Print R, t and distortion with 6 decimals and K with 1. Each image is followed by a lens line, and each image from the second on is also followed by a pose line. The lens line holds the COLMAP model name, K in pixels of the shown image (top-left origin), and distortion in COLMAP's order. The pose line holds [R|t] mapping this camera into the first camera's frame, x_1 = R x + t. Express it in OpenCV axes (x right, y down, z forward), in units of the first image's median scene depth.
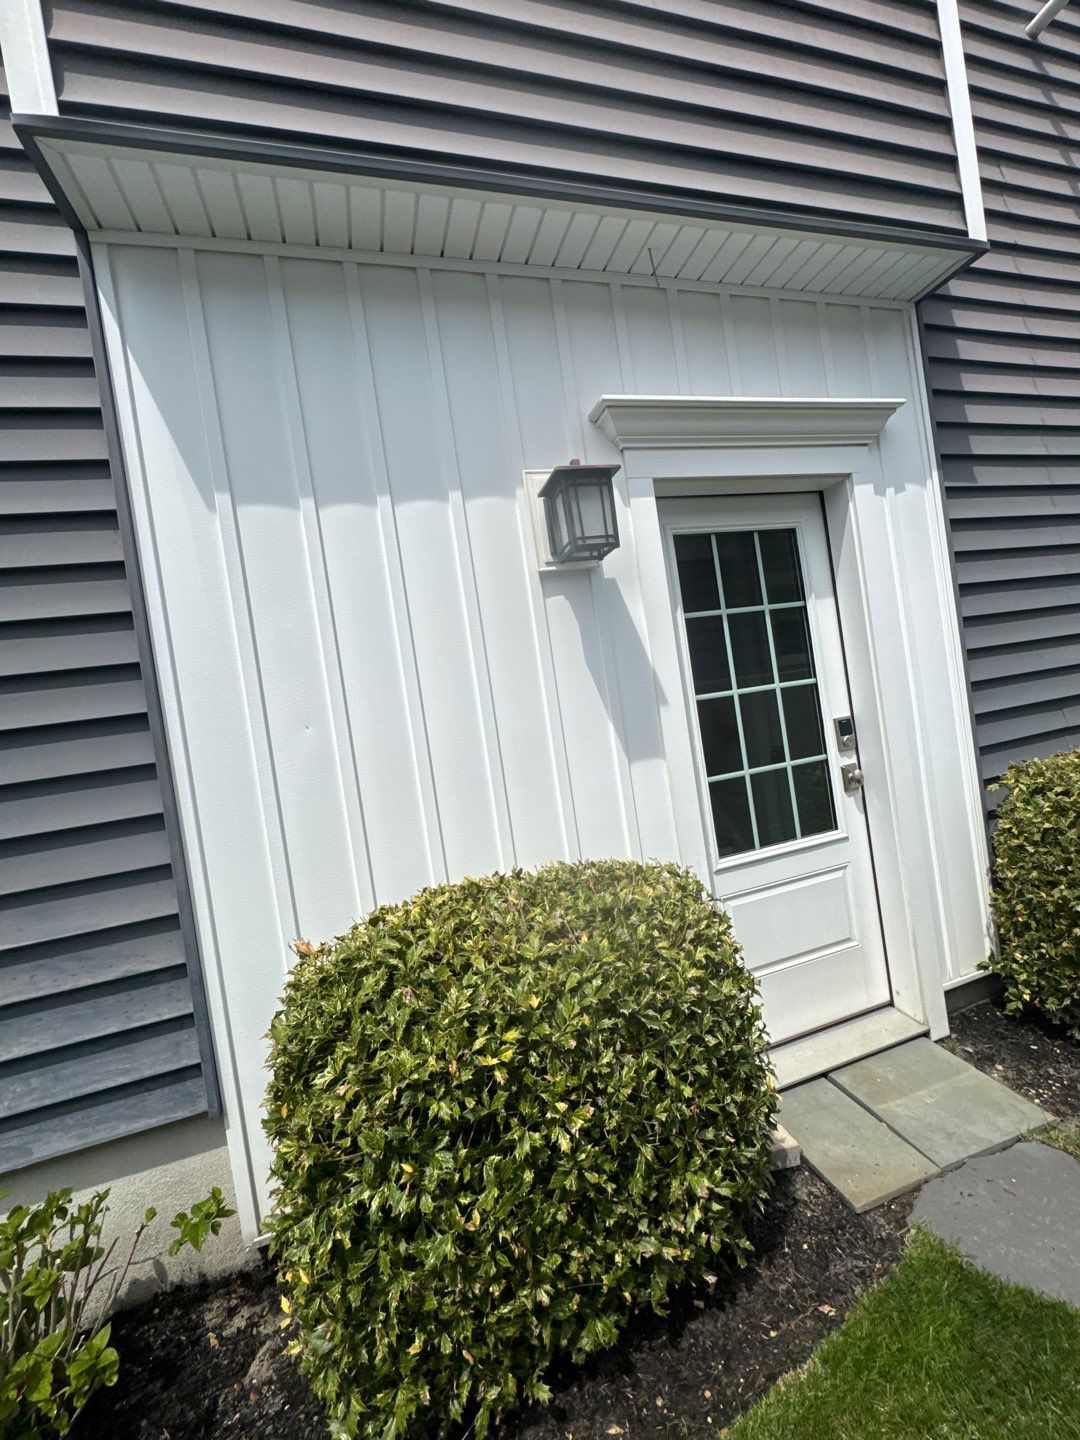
lens RADIAL K [[572.5, 0, 541.9], [0, 572.5, 717.6], [0, 0, 1]] dist [-0.000017, 0.000005]
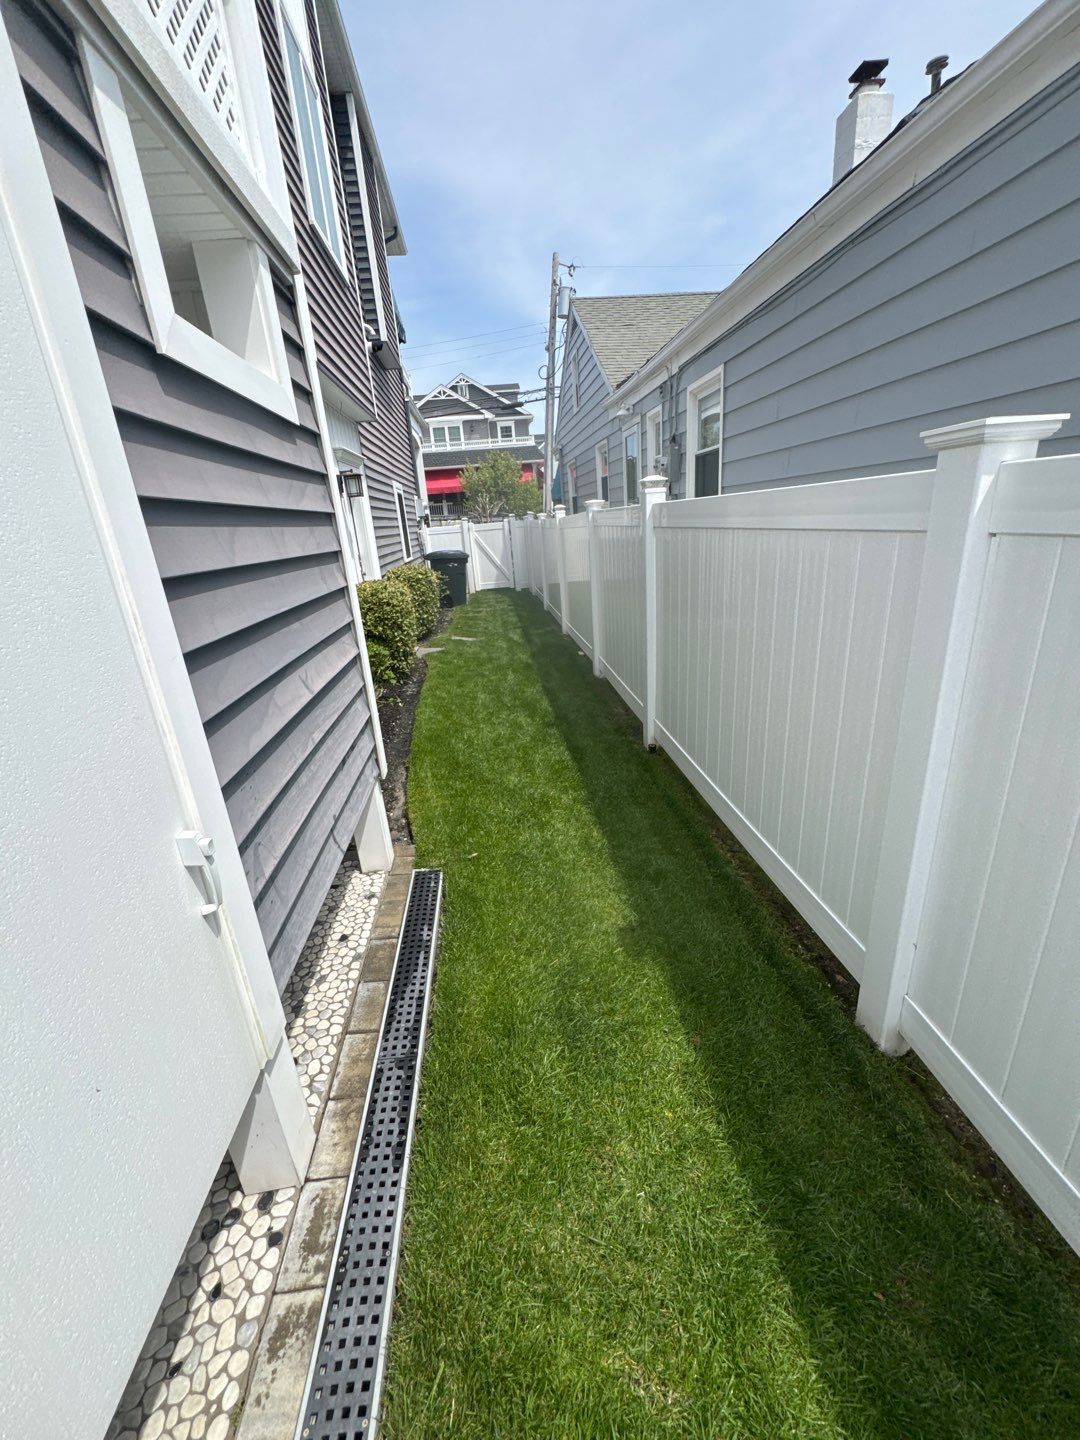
lens RADIAL K [[572.5, 0, 541.9], [0, 572.5, 717.6], [0, 0, 1]] dist [-0.000017, 0.000005]
pose [[0.204143, -0.193788, 0.959569, -2.838353], [0.052969, 0.980961, 0.186839, 0.384605], [-0.977507, 0.012685, 0.210521, -0.743739]]
